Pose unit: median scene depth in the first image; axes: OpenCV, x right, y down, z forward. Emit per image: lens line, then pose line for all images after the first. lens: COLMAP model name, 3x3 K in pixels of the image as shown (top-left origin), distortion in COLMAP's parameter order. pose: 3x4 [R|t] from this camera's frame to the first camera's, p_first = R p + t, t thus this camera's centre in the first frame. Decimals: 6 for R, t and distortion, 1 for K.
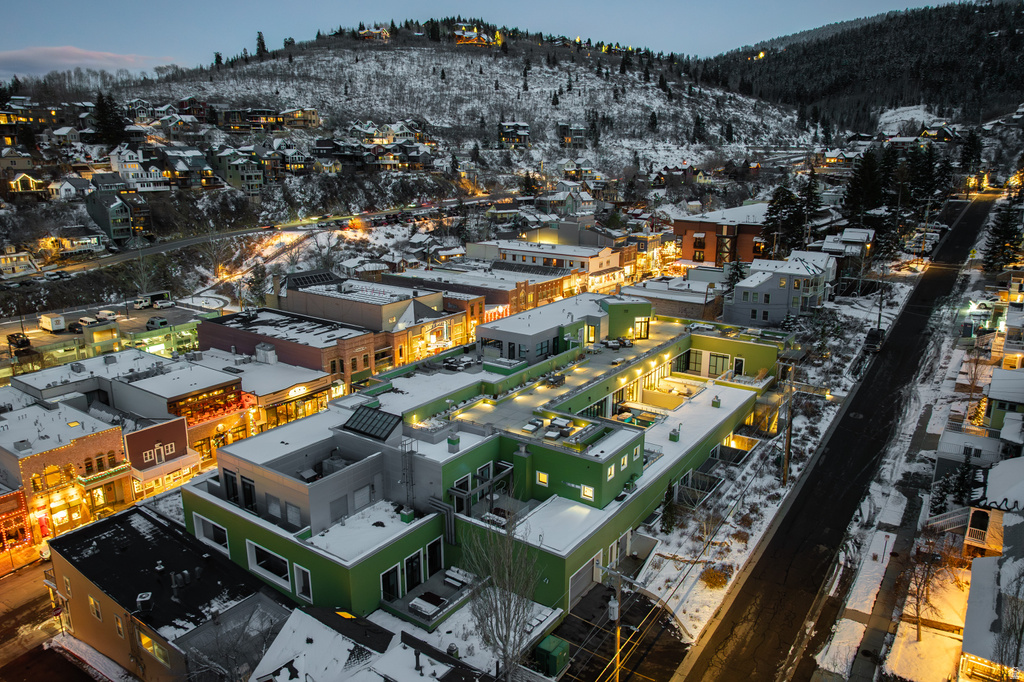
lens RADIAL K [[723.4, 0, 515.1], [0, 723.4, 341.2], [0, 0, 1]] dist [-0.043298, 0.010398]
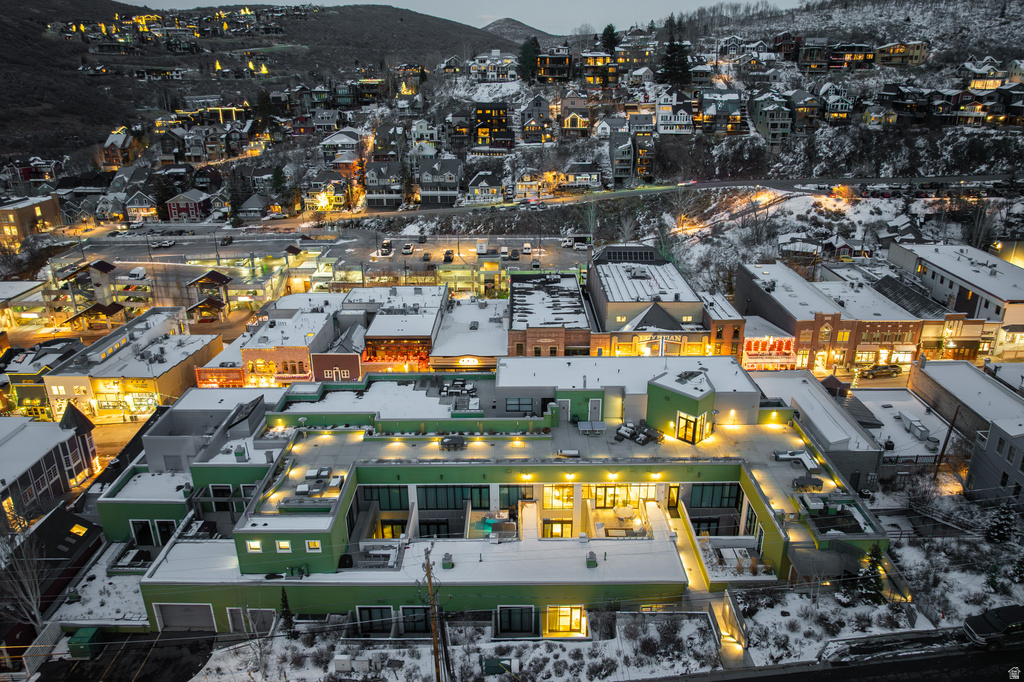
lens RADIAL K [[723.4, 0, 517.0], [0, 723.4, 337.3], [0, 0, 1]] dist [-0.043298, 0.010398]
pose [[0.575954, 0.286942, -0.765468, 0.299591], [-0.201417, 0.957316, 0.207307, -0.109383], [0.792281, 0.034779, 0.609165, 0.201078]]
